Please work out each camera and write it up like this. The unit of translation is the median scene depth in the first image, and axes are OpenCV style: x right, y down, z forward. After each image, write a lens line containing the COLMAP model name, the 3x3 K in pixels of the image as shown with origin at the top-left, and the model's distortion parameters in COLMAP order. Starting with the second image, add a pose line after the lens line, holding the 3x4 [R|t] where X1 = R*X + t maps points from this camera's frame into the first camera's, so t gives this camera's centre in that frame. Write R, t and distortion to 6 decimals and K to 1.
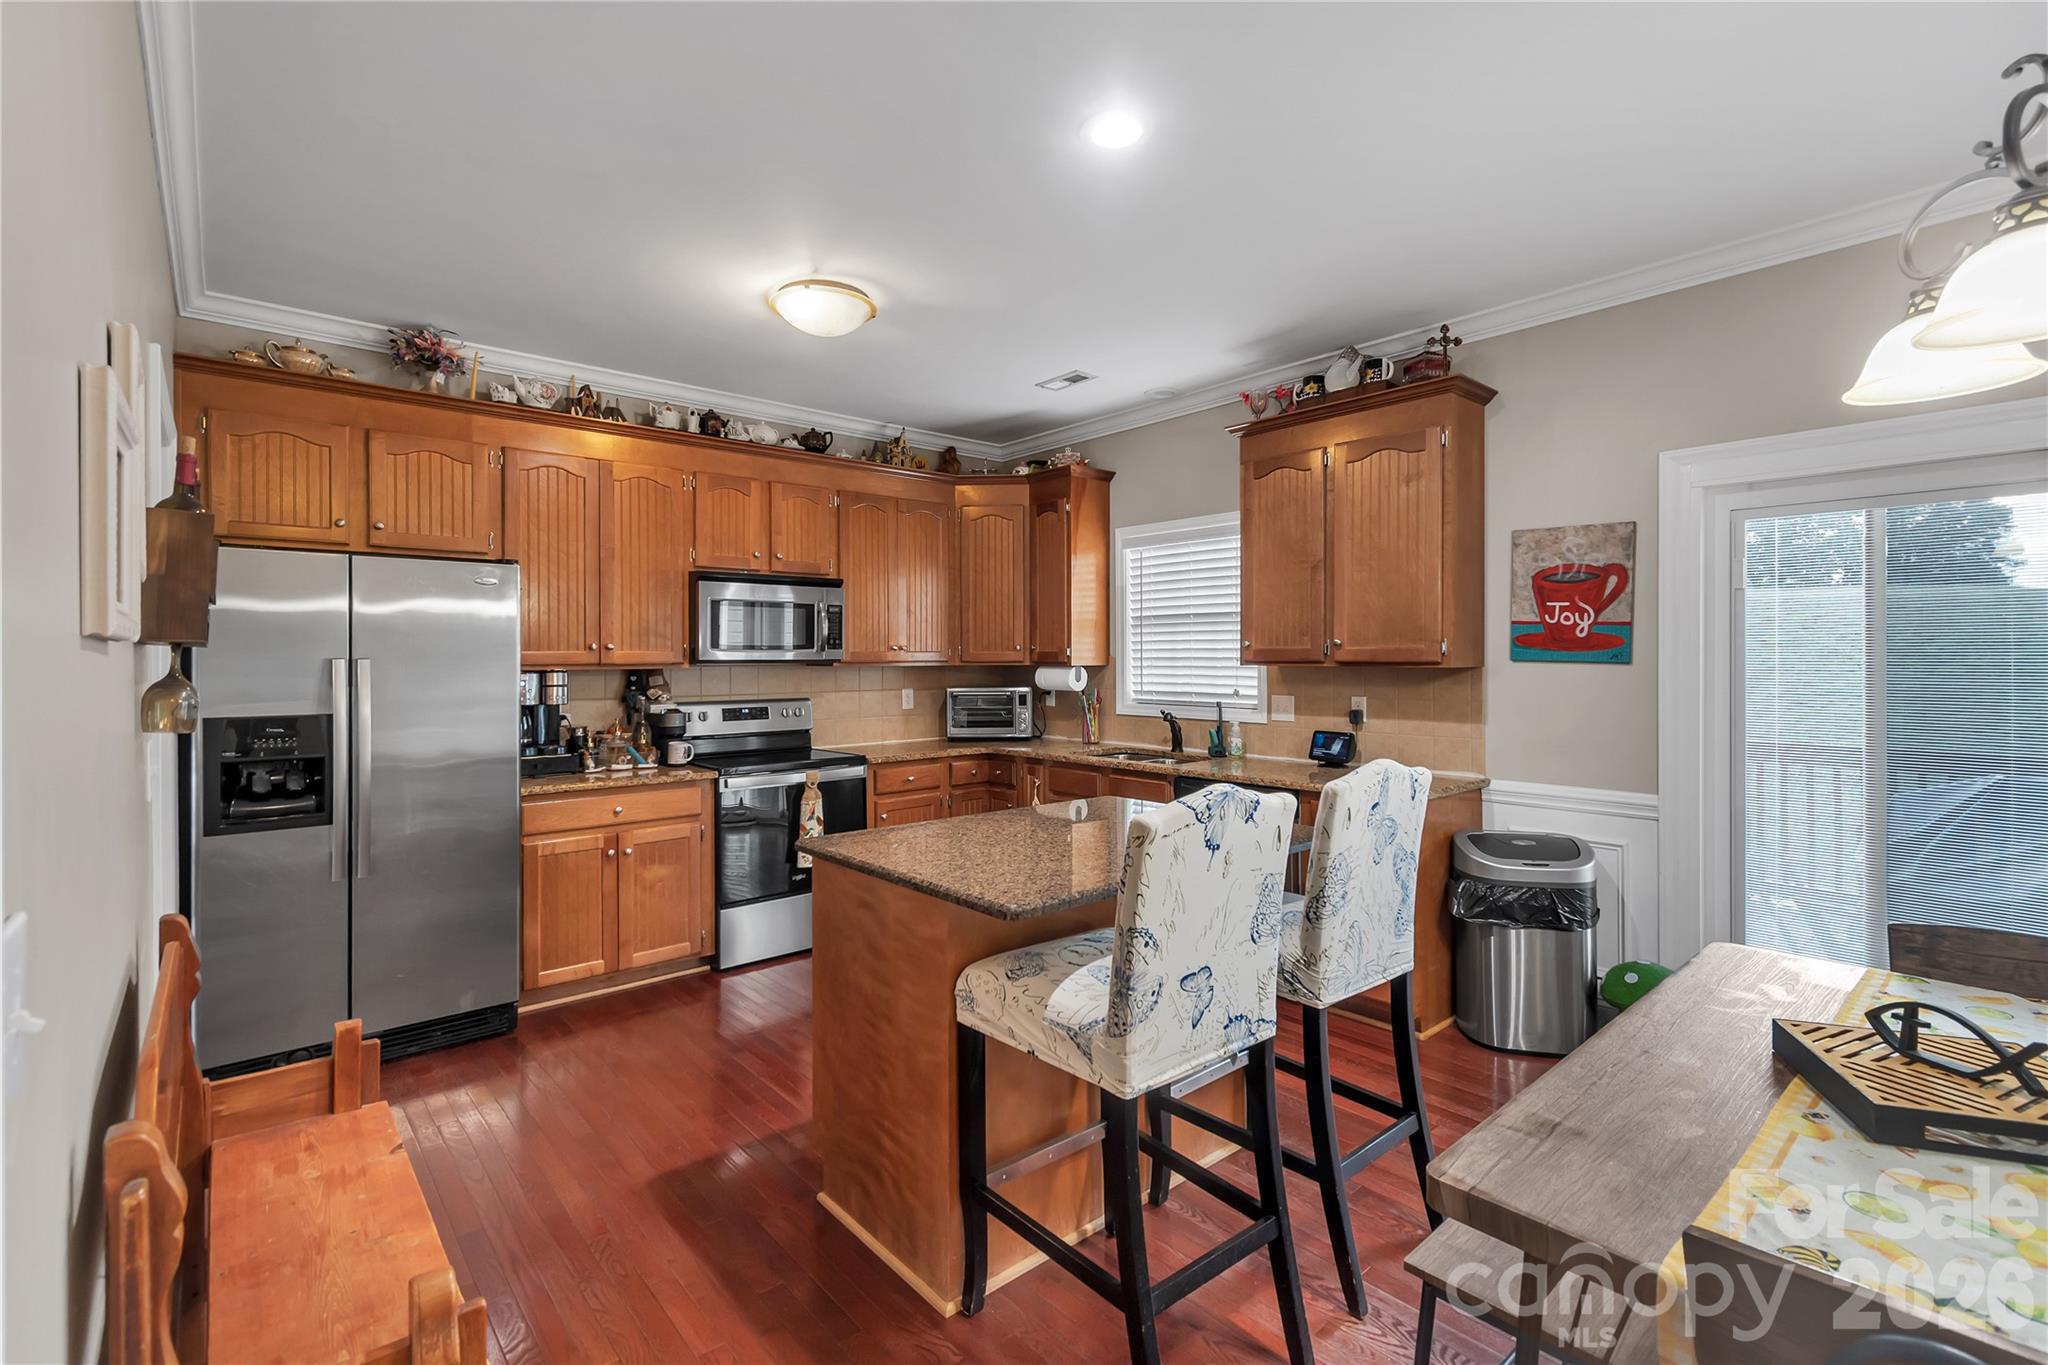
lens RADIAL K [[929.0, 0, 1028.5], [0, 929.0, 665.8], [0, 0, 1]] dist [0.005078, 0.000164]
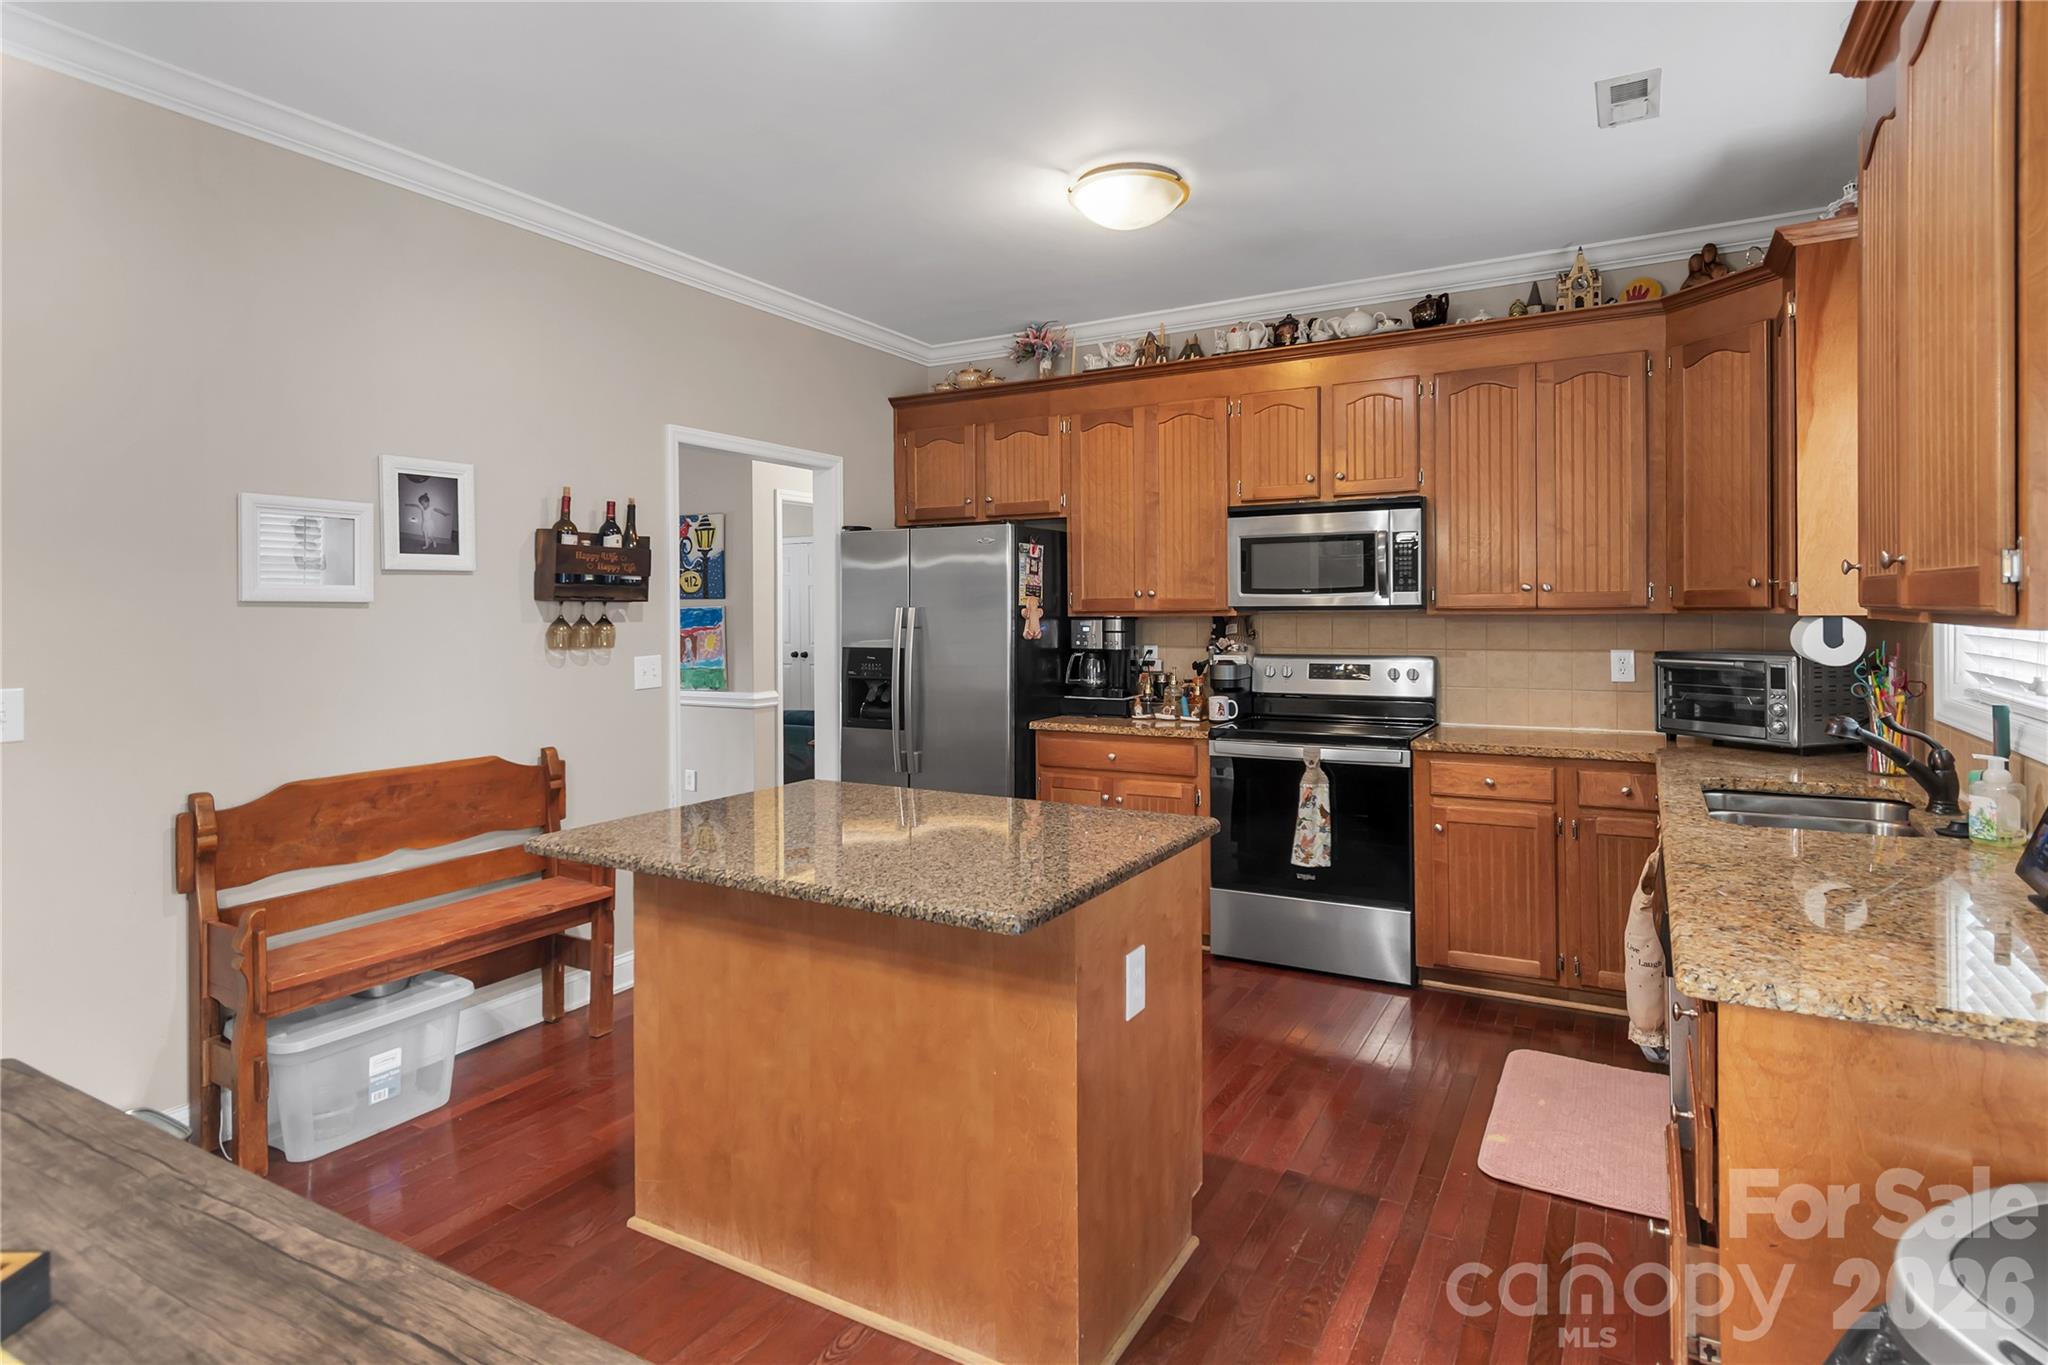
lens RADIAL K [[1087.7, 0, 1010.9], [0, 1087.7, 620.2], [0, 0, 1]] dist [0.004515, -0.000006]
pose [[0.318235, 0.008013, -0.947978, 0.601511], [-0.002701, 0.999968, 0.007546, -0.000363], [0.948008, 0.000159, 0.318246, 0.494821]]
